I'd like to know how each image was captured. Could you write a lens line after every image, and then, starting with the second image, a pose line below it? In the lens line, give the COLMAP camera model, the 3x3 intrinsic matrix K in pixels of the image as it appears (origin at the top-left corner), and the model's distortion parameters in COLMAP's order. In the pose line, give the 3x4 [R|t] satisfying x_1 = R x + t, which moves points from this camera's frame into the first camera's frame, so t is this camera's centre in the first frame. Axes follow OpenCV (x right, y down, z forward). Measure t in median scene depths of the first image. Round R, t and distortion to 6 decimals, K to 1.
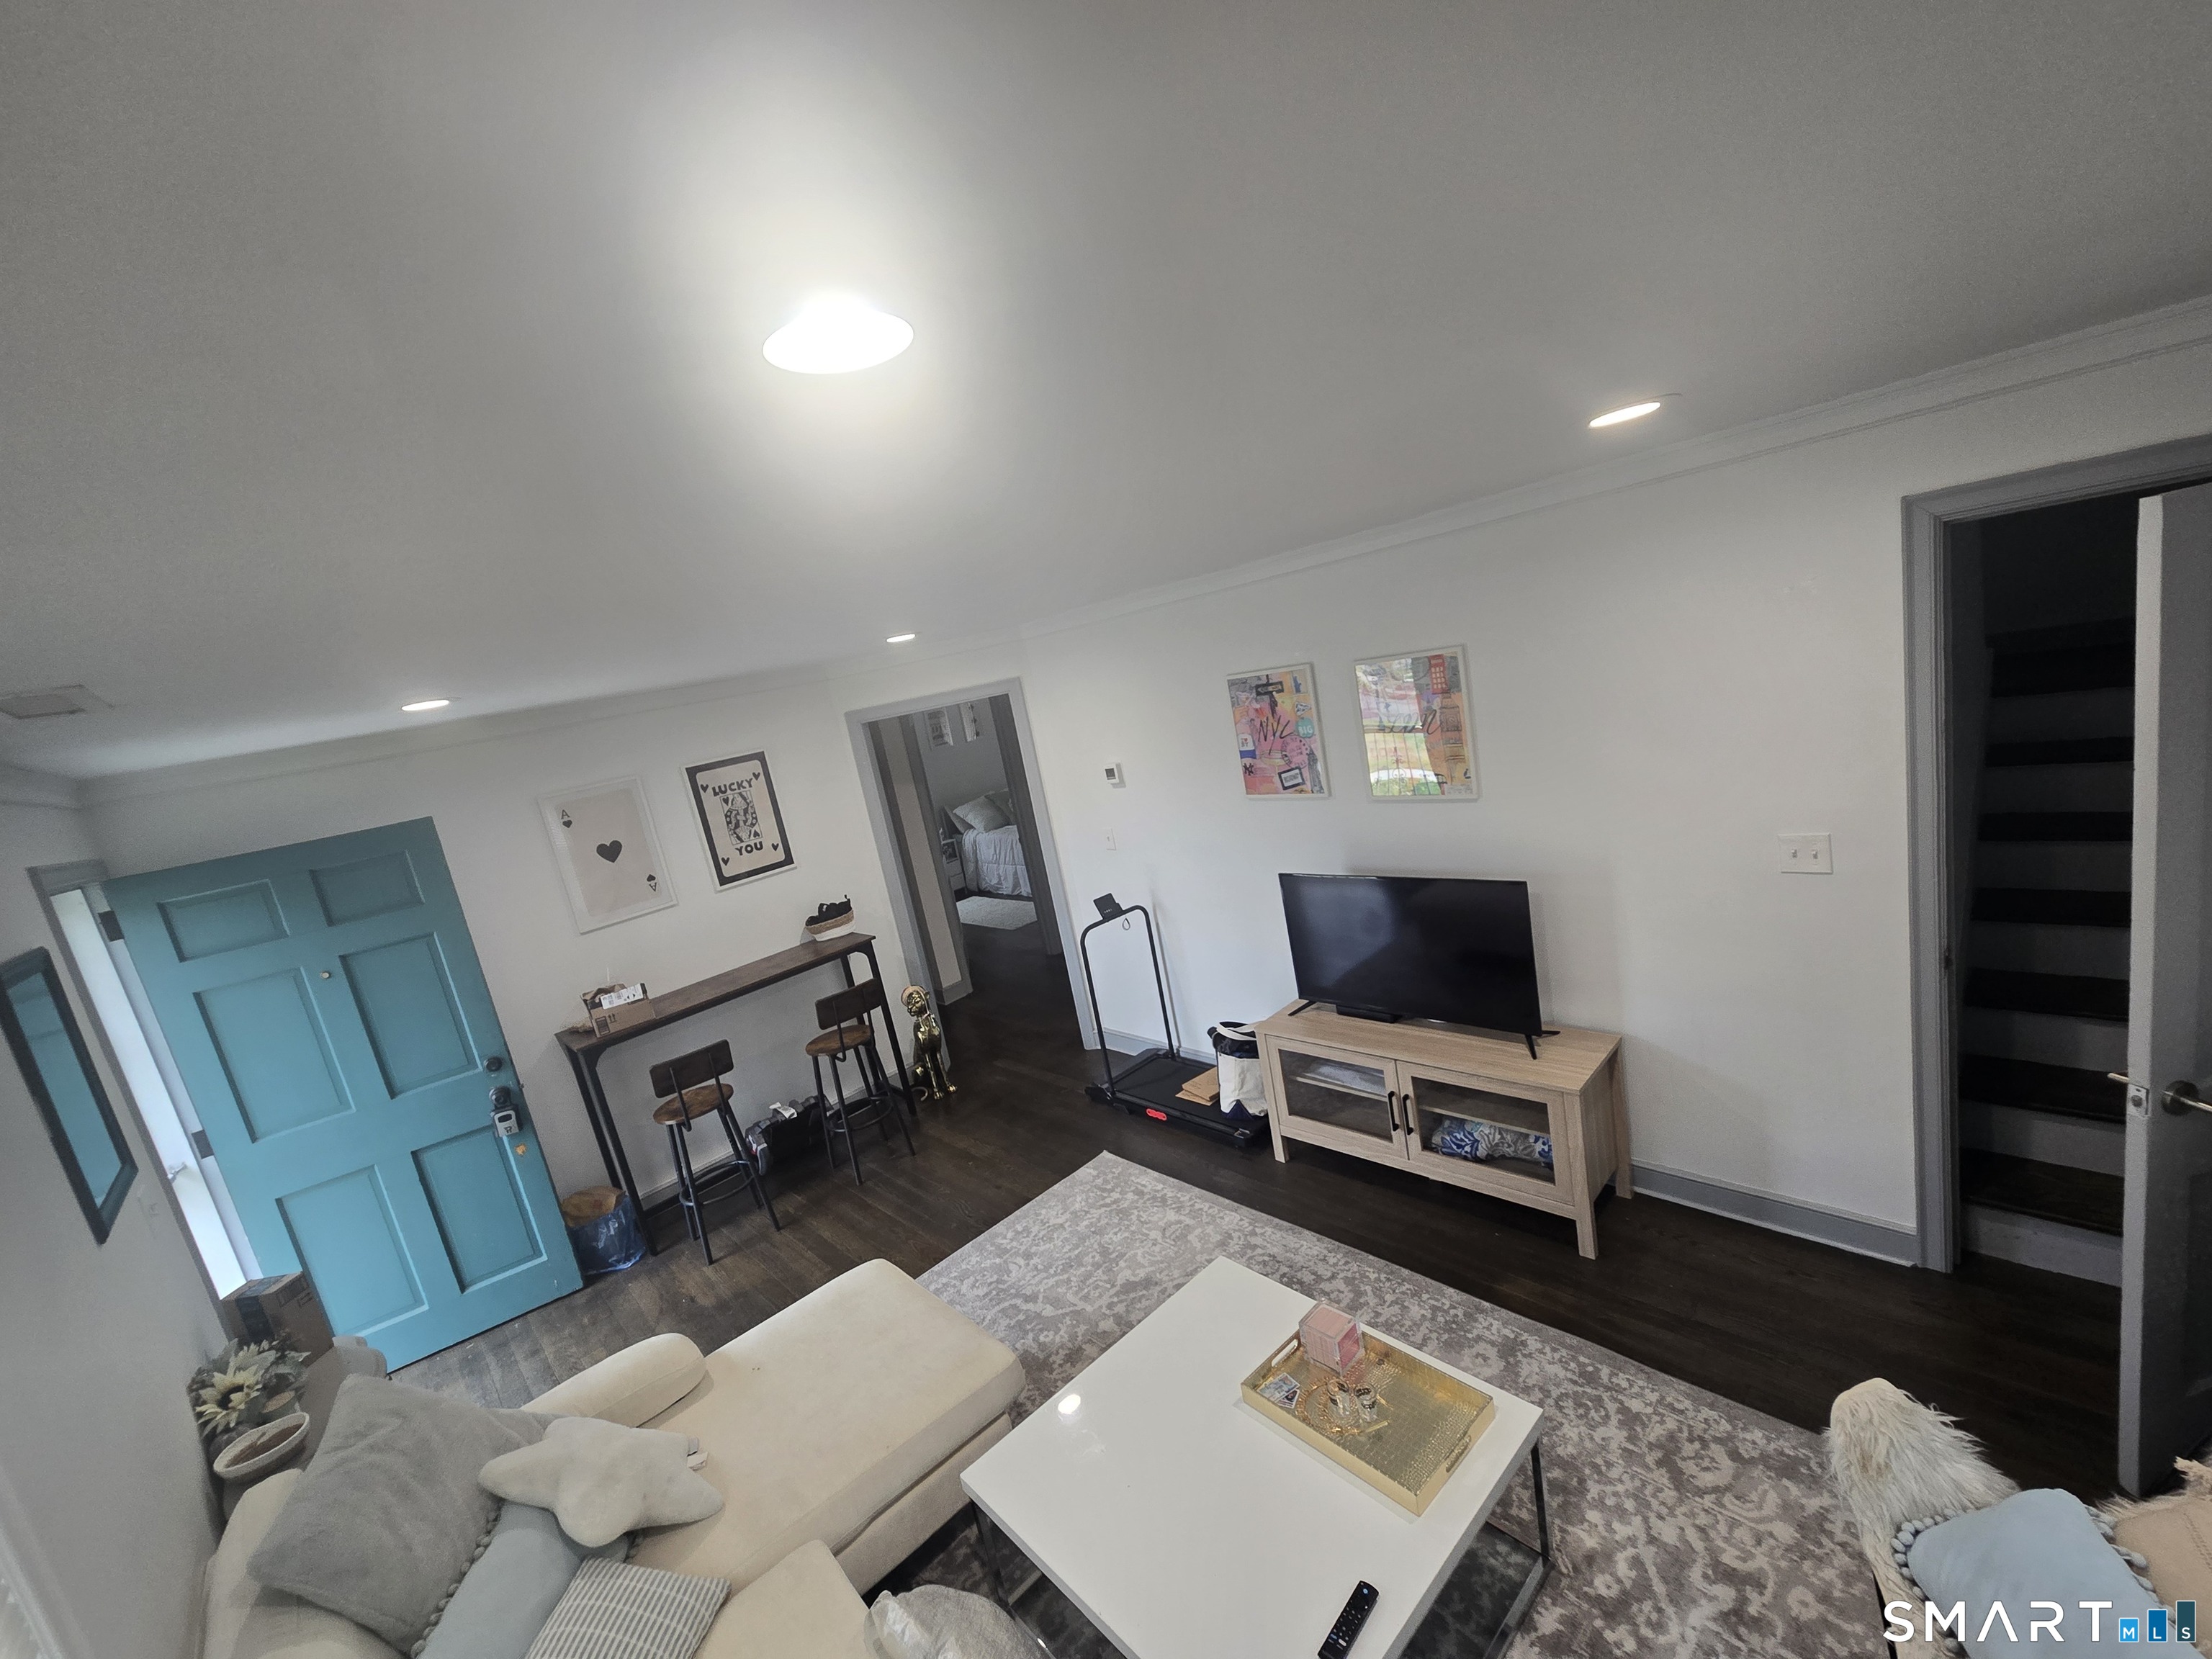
lens RADIAL K [[904.9, 0, 1110.3], [0, 904.9, 839.7], [0, 0, 1]] dist [-0.004772, -0.000339]
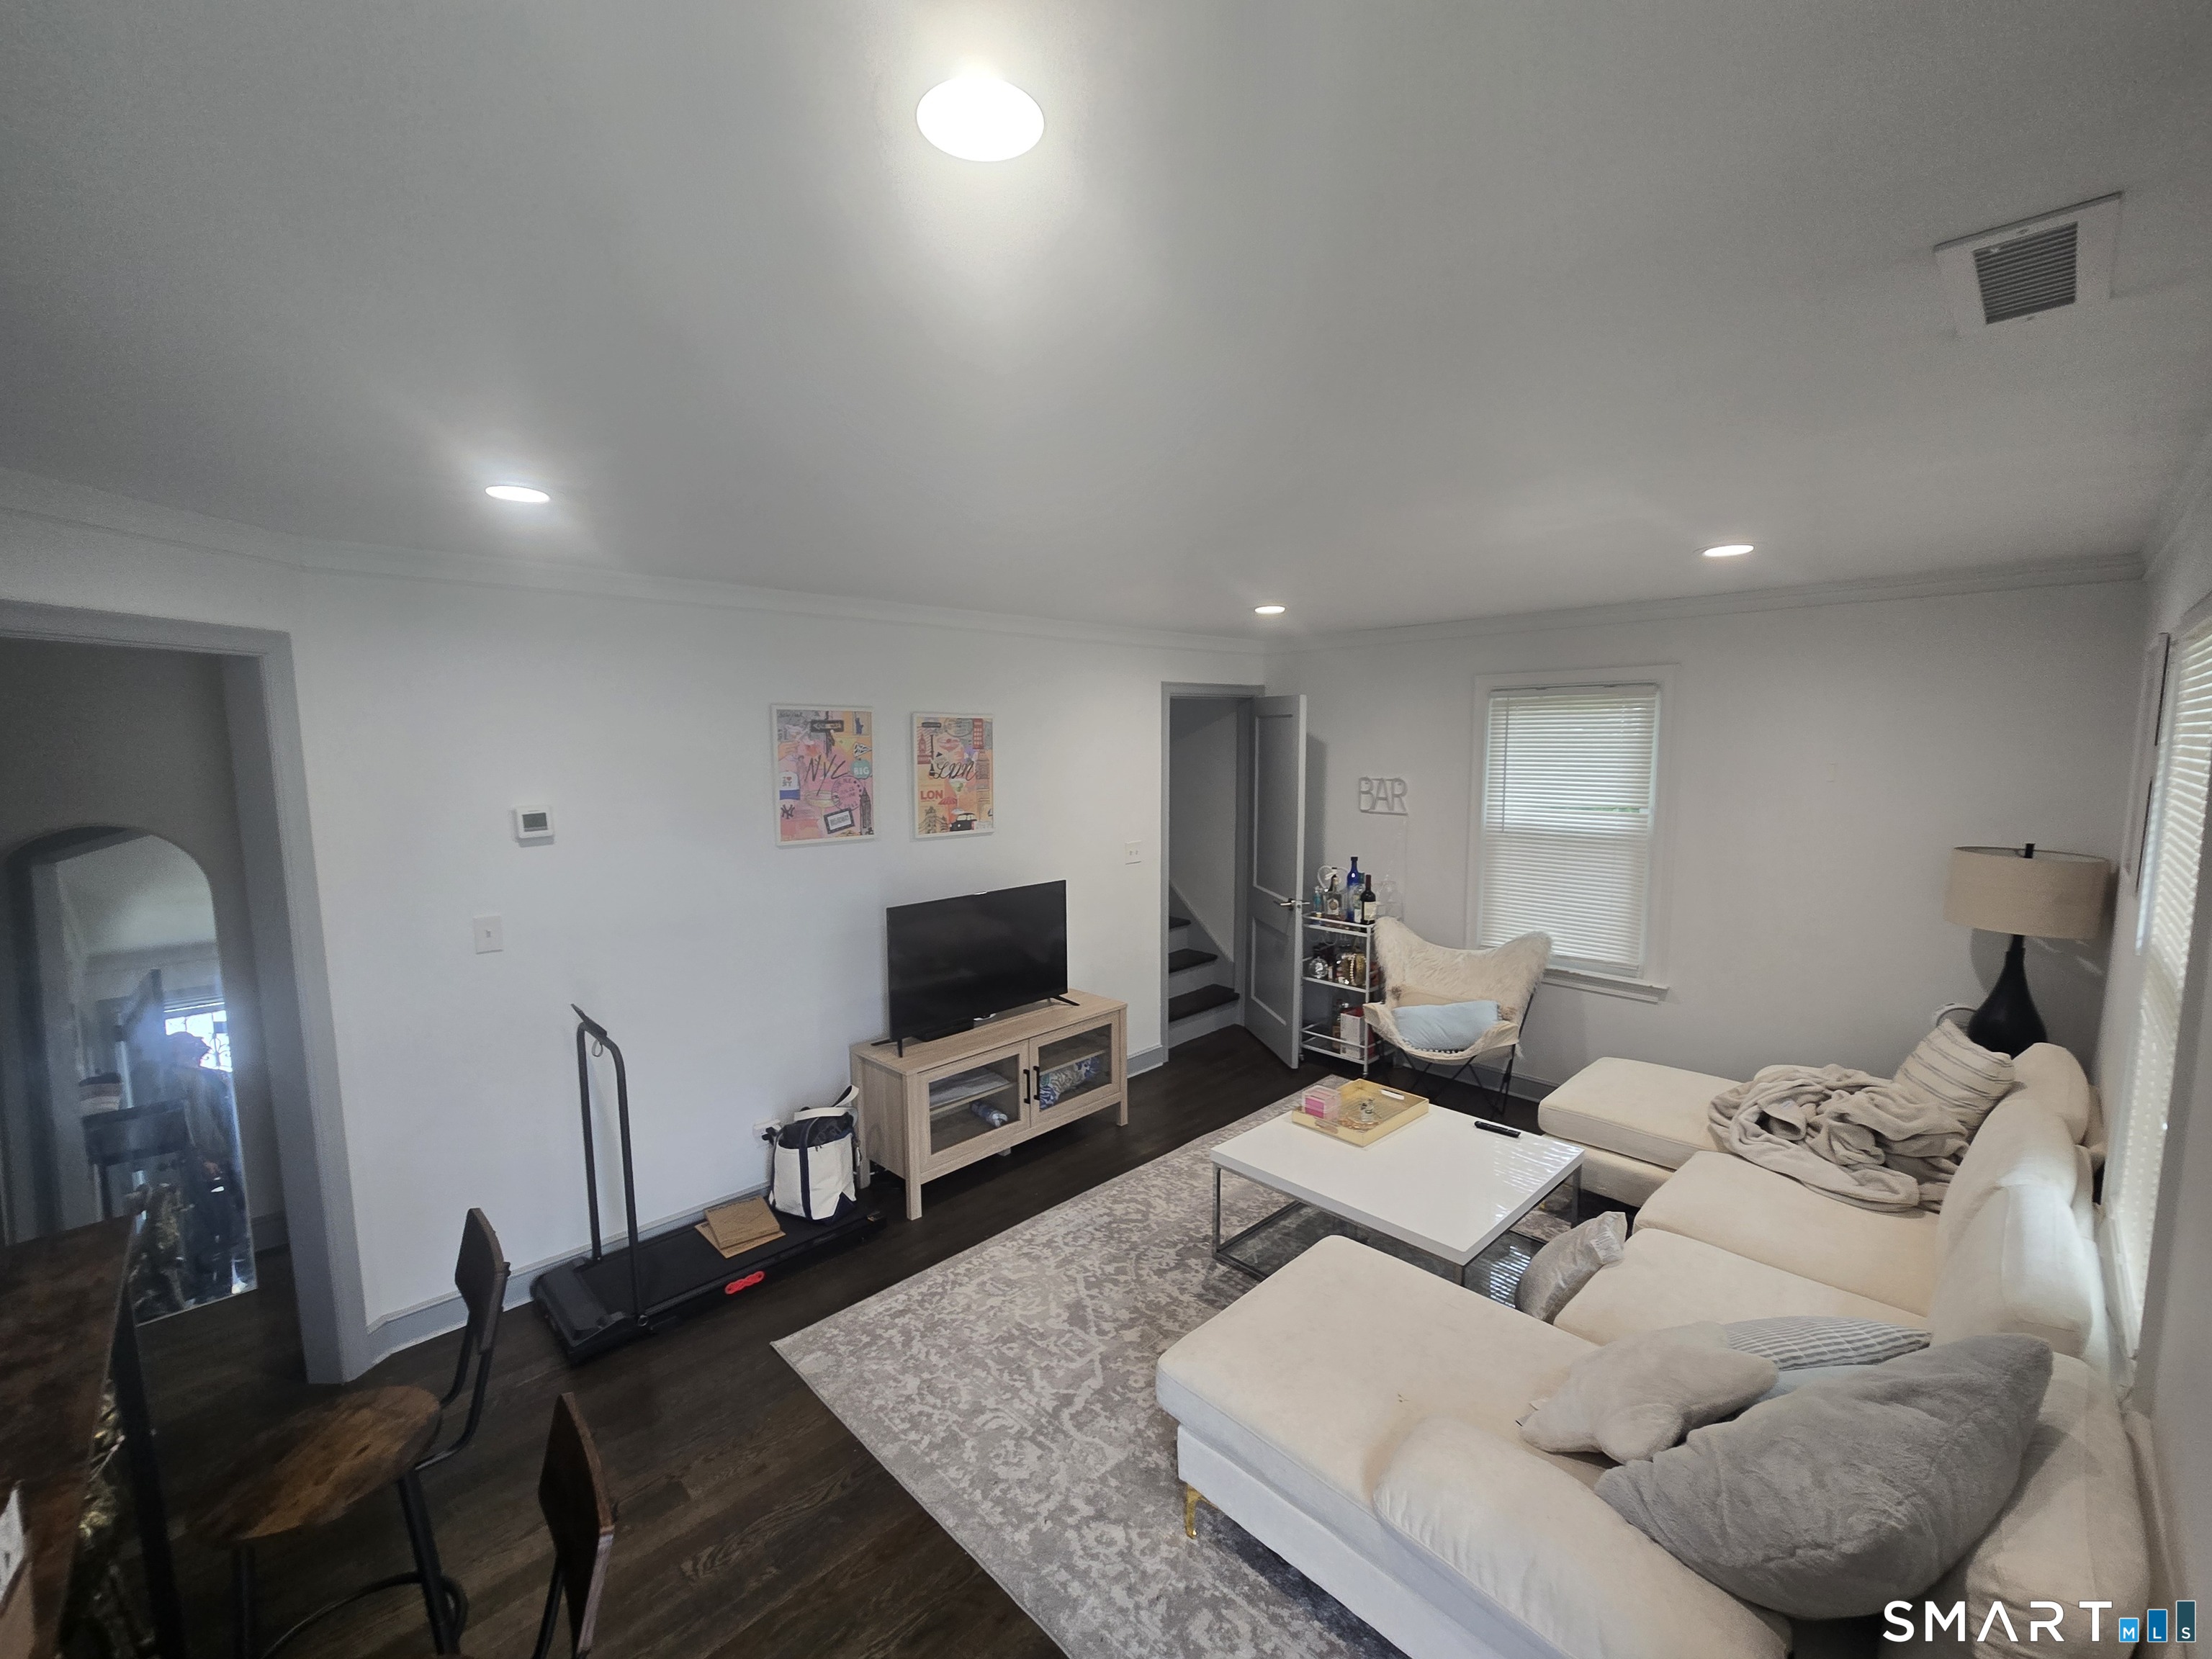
lens RADIAL K [[904.9, 0, 1109.1], [0, 904.9, 832.0], [0, 0, 1]] dist [-0.004772, -0.000339]
pose [[-0.015595, 0.081423, 0.996558, -0.779318], [0.195045, 0.977780, -0.076836, 0.075949], [-0.980670, 0.193175, -0.031129, 0.757543]]
